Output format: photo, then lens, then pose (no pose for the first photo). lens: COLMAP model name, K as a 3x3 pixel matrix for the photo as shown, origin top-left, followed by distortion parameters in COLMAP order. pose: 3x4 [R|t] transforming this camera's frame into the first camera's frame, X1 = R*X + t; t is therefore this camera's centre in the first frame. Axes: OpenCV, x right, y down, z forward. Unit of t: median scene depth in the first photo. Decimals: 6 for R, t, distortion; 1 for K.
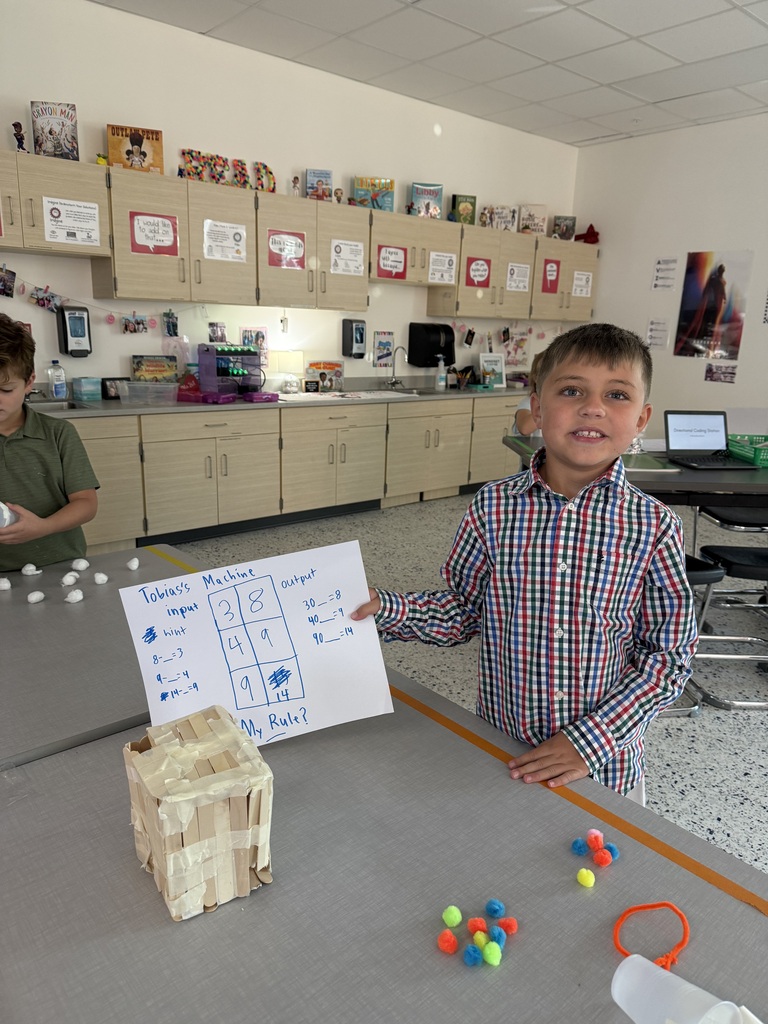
lens RADIAL K [[714.2, 0, 387.1], [0, 714.2, 511.6], [0, 0, 1]] dist [-0.007103, -0.015233]
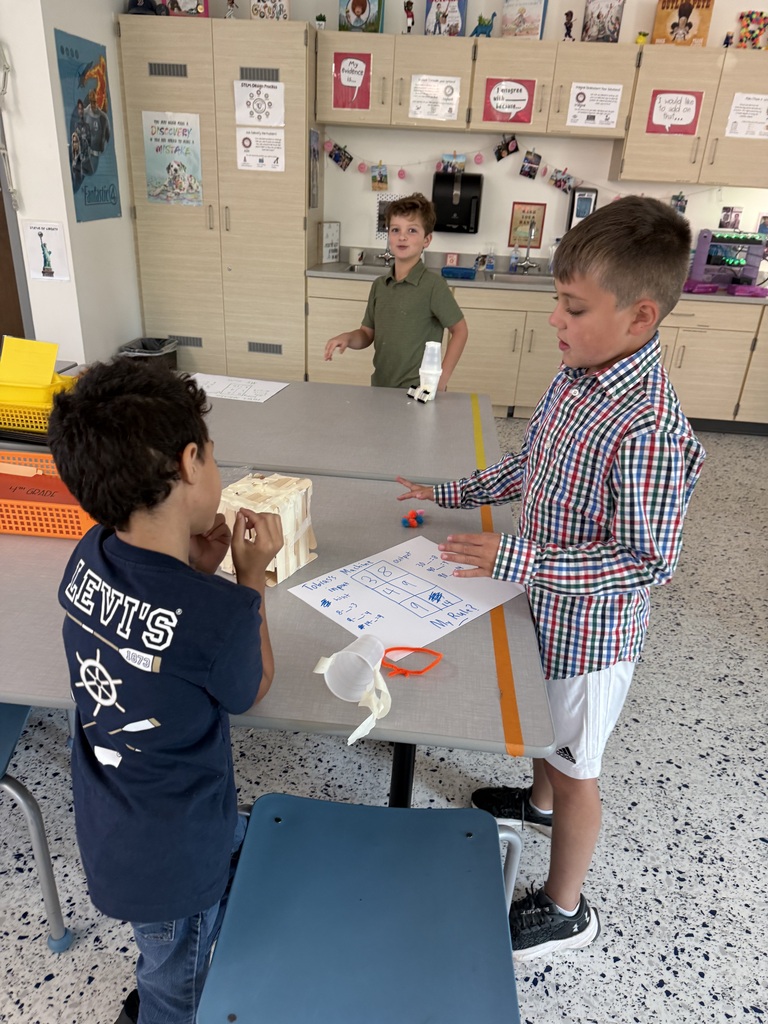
lens RADIAL K [[714.2, 0, 390.1], [0, 714.2, 511.0], [0, 0, 1]] dist [-0.007103, -0.015233]
pose [[0.681812, 0.305693, -0.664593, 0.229728], [-0.202338, 0.951864, 0.230249, -0.008370], [0.702987, -0.022514, 0.710846, 0.006551]]
